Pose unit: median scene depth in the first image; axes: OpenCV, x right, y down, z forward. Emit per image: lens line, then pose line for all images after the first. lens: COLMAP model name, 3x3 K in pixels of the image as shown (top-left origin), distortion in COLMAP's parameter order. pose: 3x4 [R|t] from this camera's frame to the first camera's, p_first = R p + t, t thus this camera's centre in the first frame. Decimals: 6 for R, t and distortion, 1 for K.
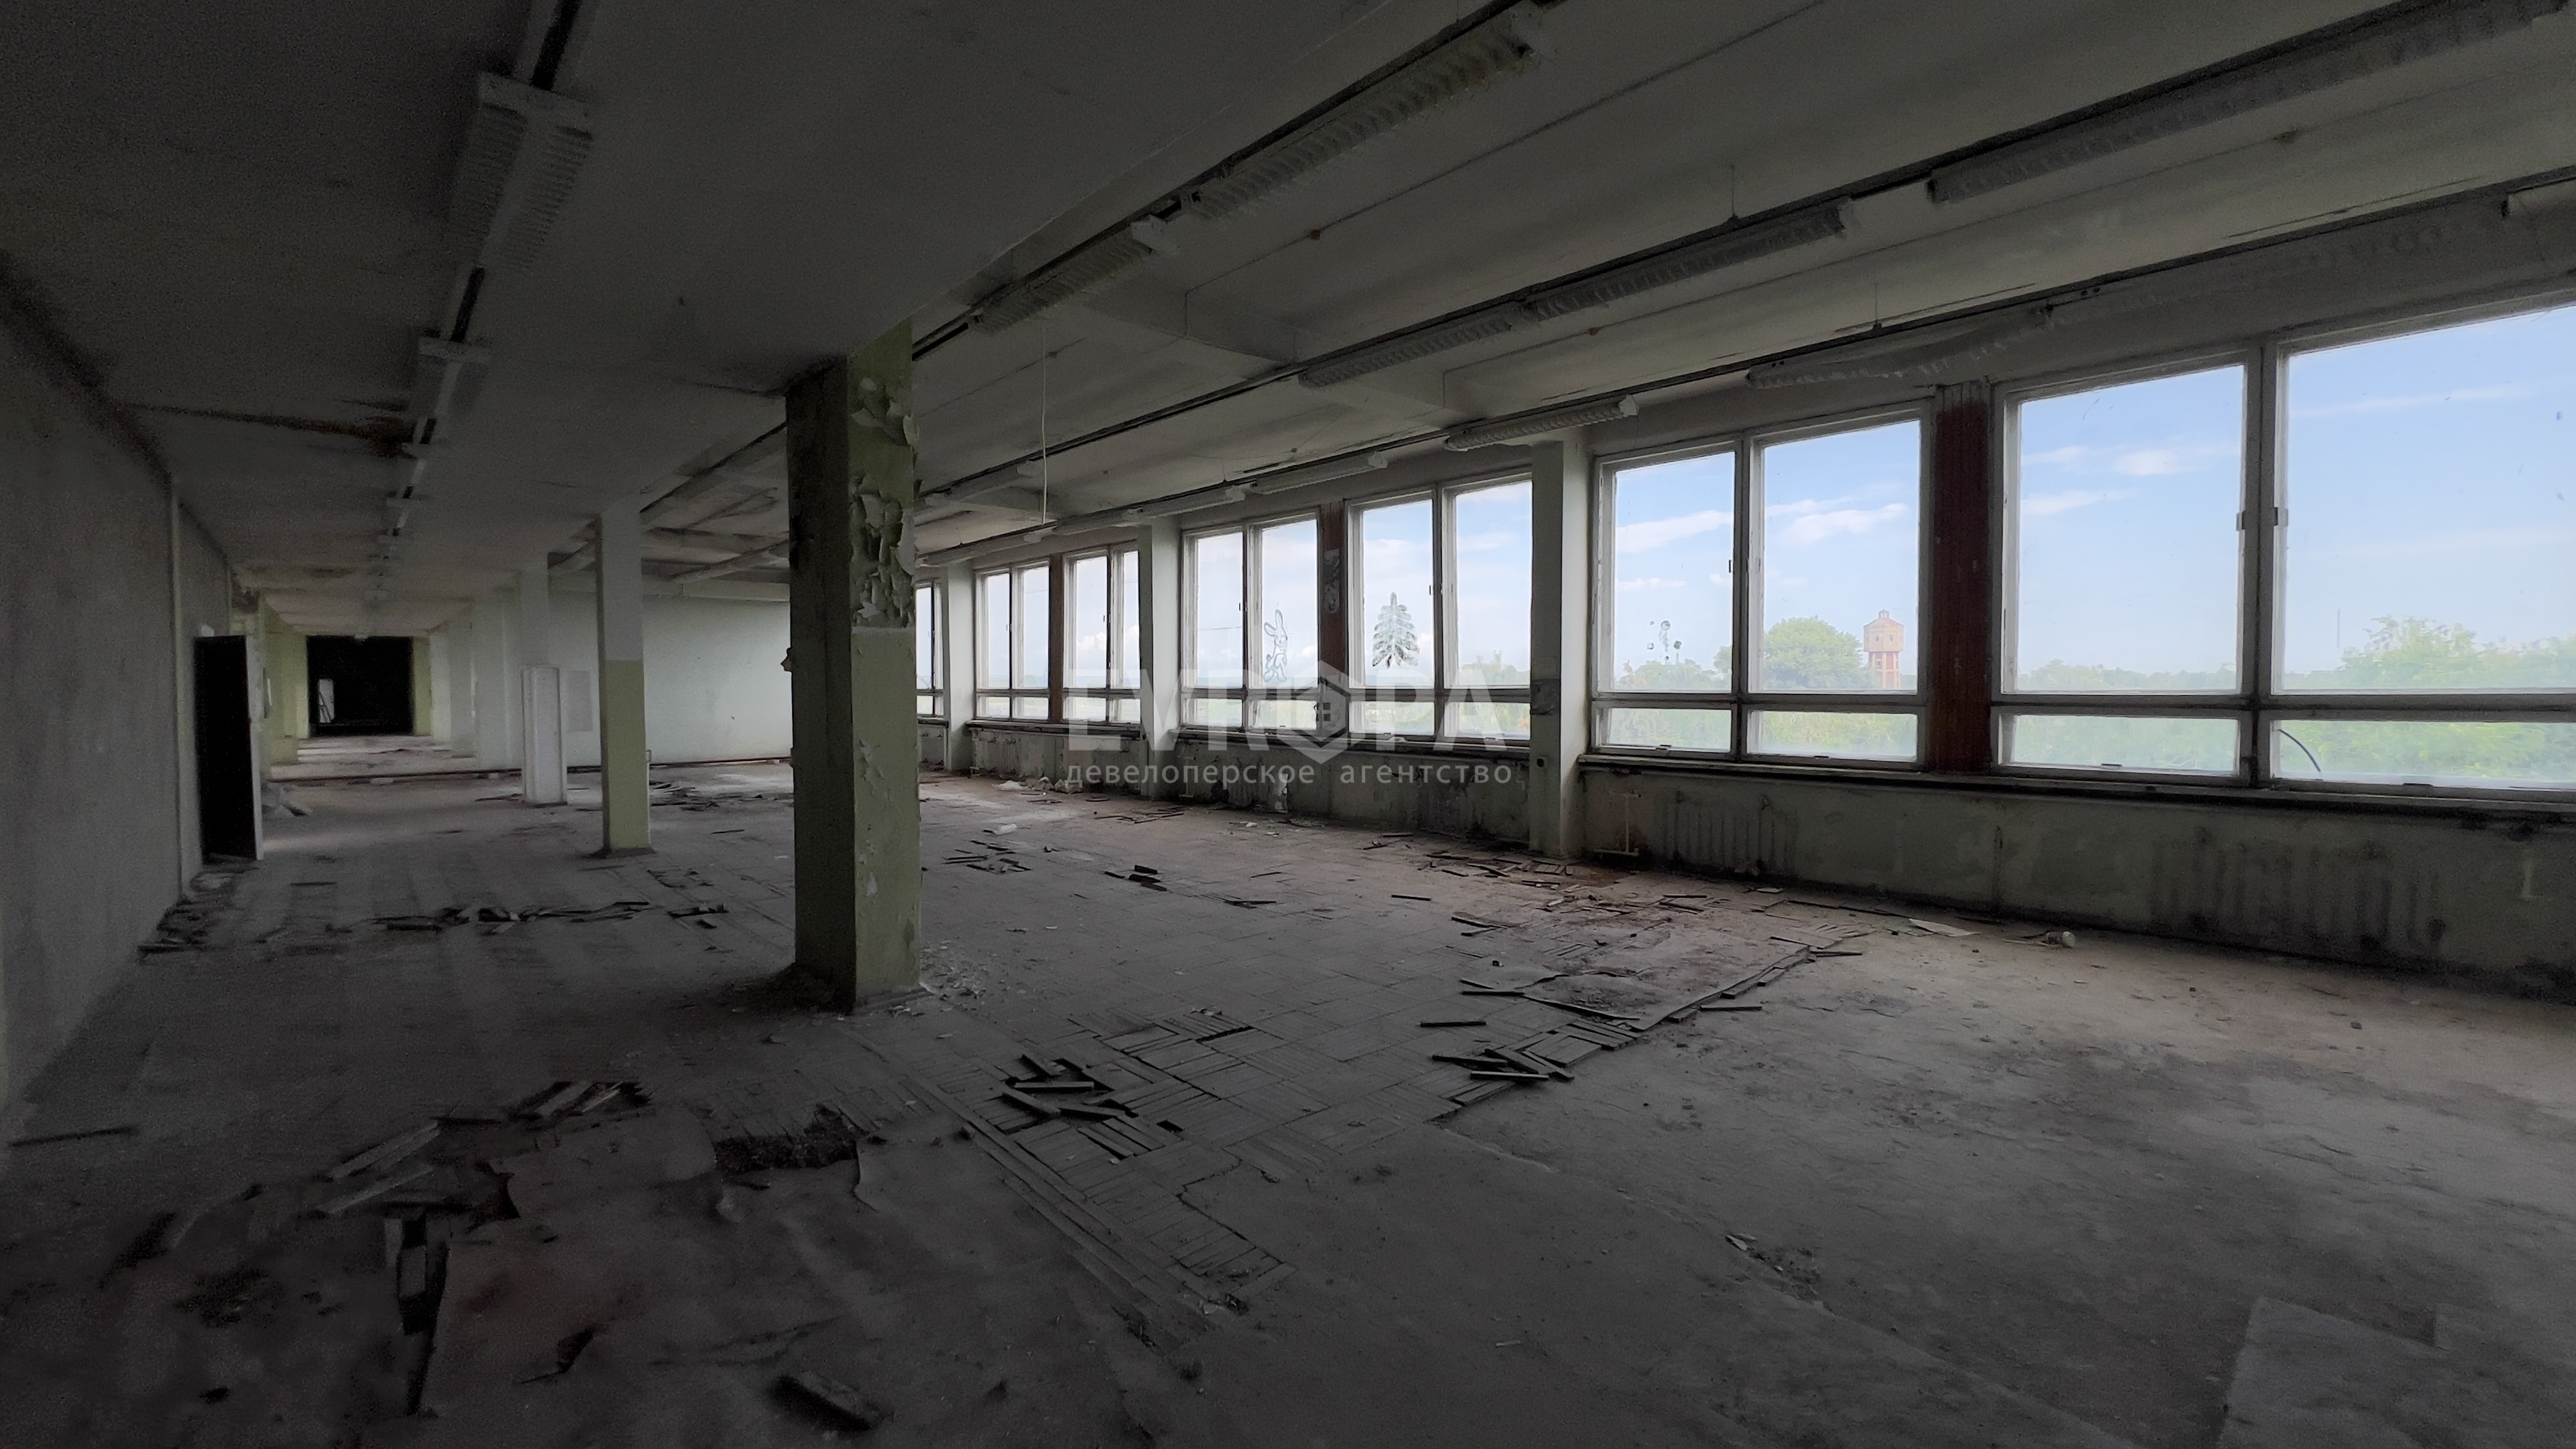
lens RADIAL K [[1019.2, 0, 1288.0], [0, 1019.2, 724.5], [0, 0, 1]] dist [-0.003001, -0.000004]
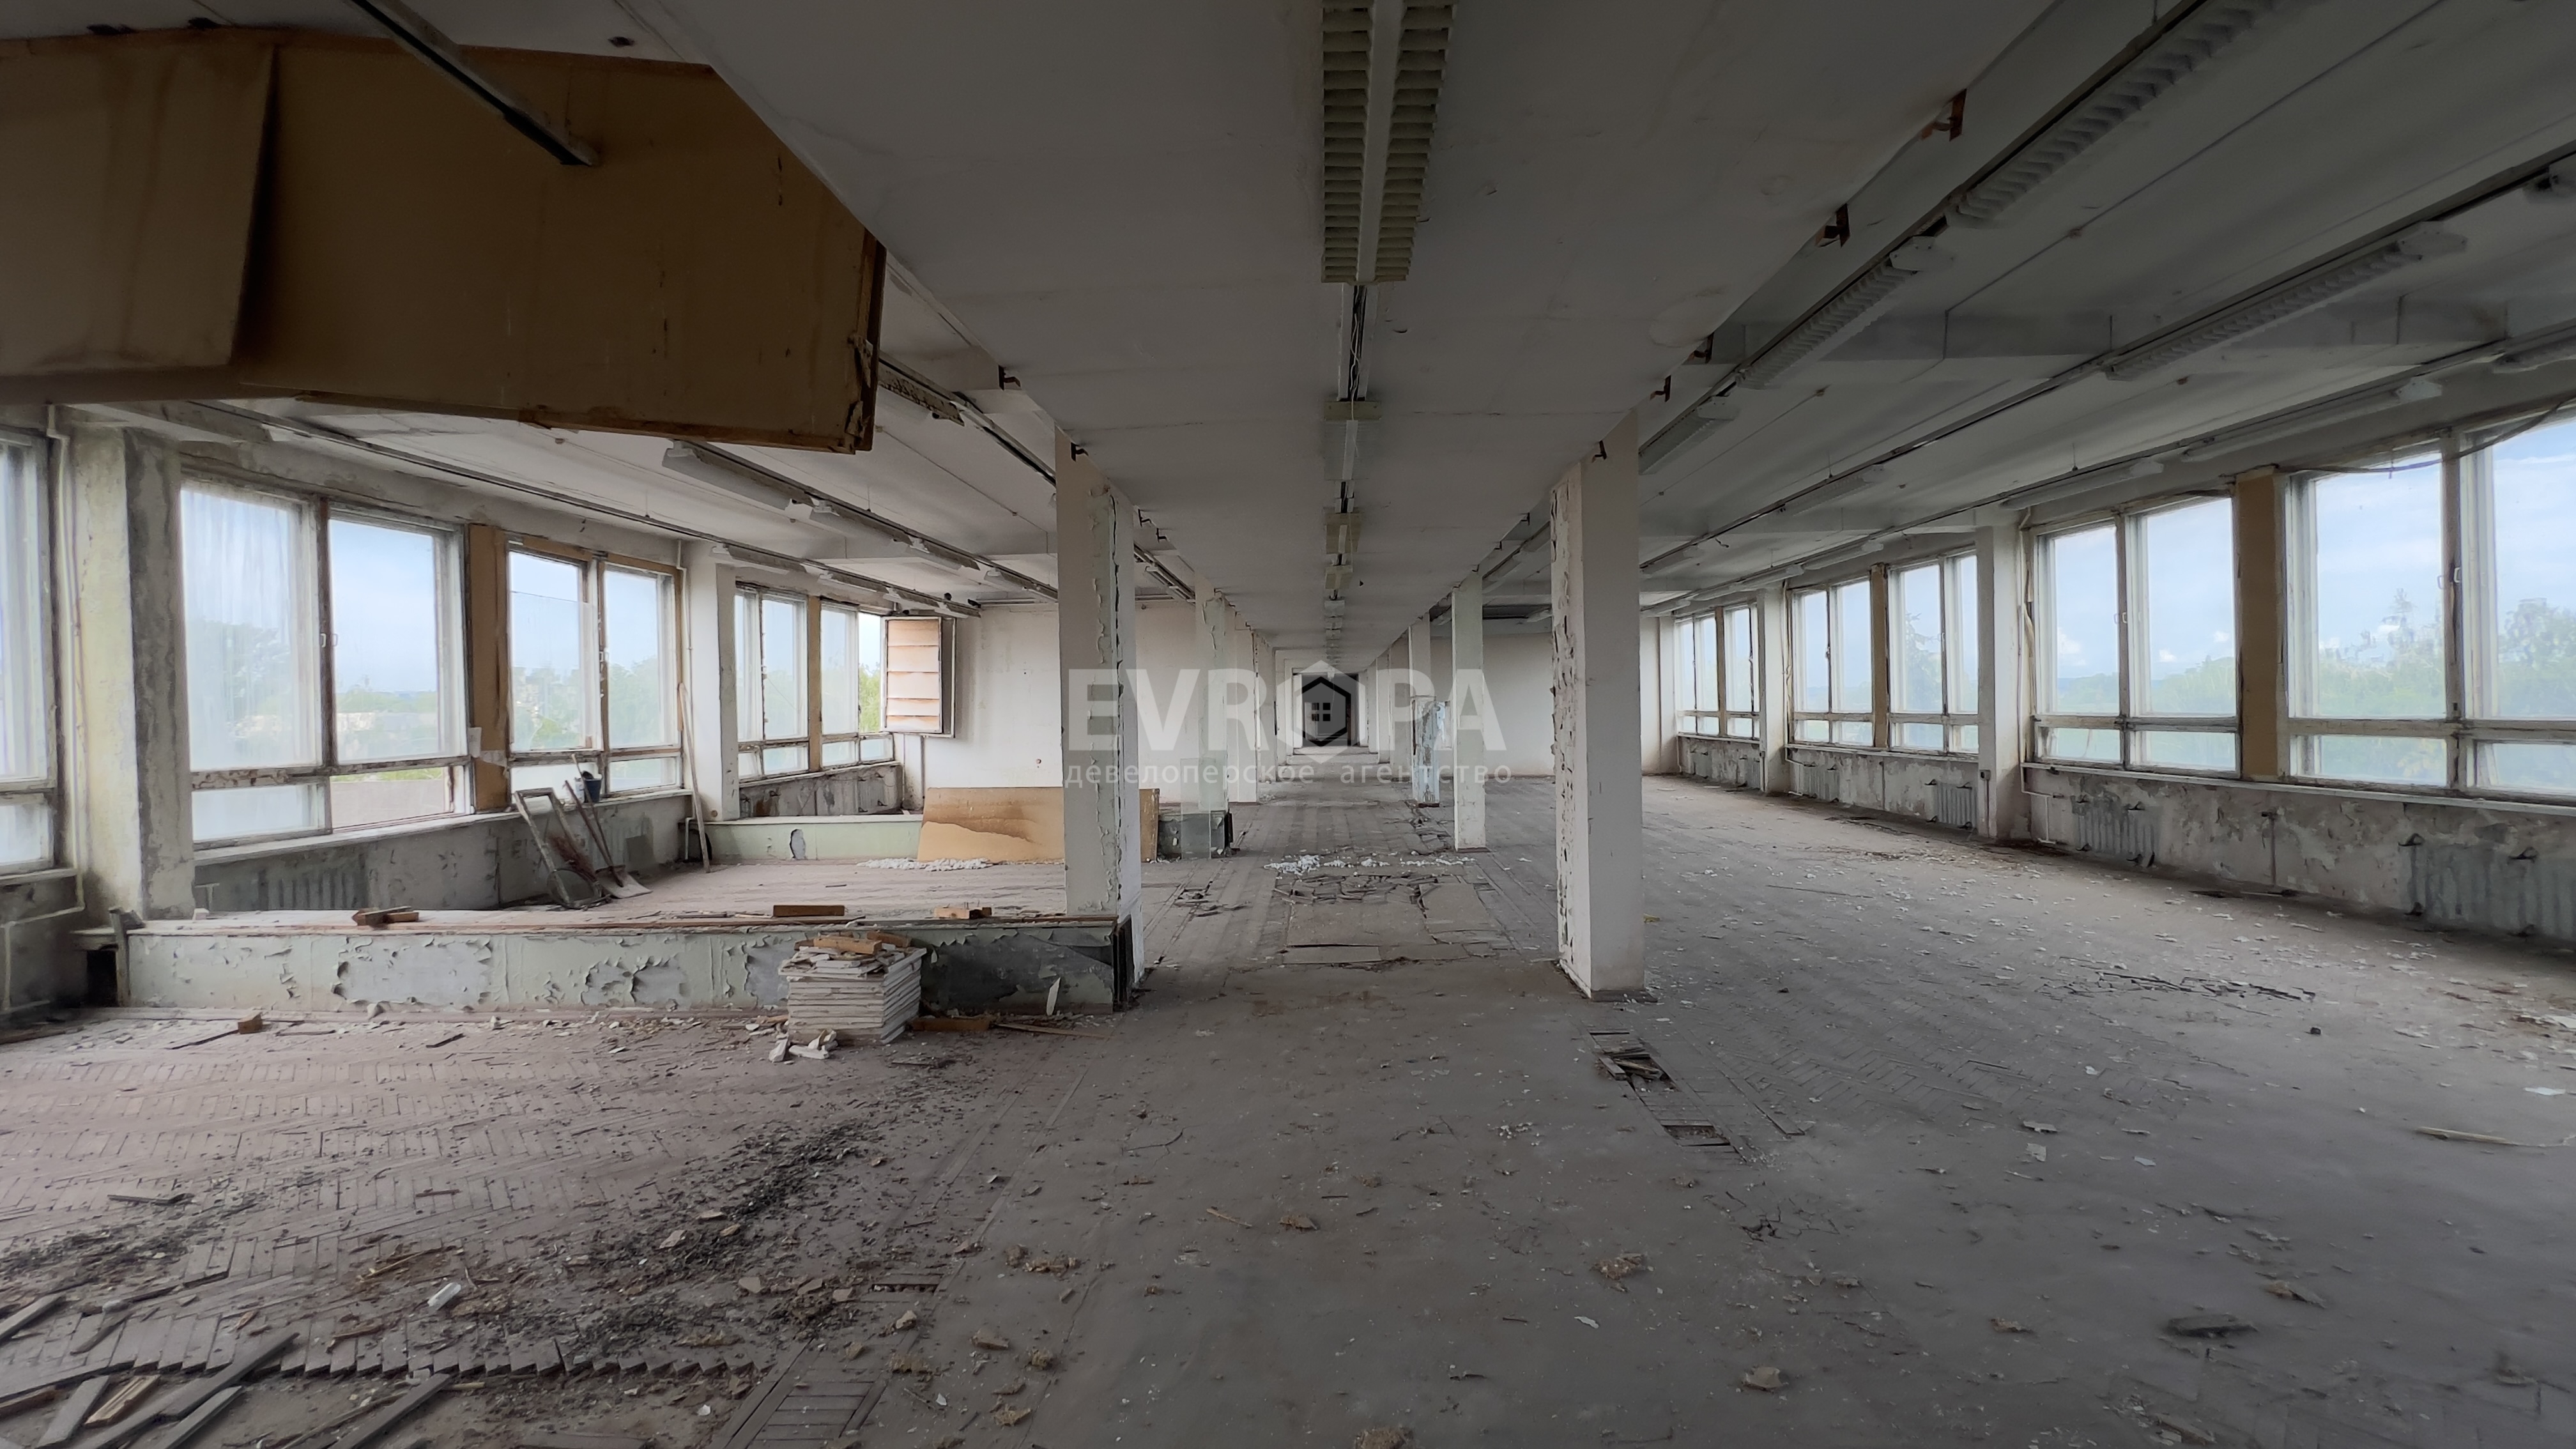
lens RADIAL K [[1032.6, 0, 1281.7], [0, 1032.6, 716.6], [0, 0, 1]] dist [-0.004210, 0.001253]
pose [[0.716291, 0.012734, -0.697686, 0.331695], [-0.033792, 0.999293, -0.016455, 0.014433], [0.696983, 0.035363, 0.716215, -0.366575]]
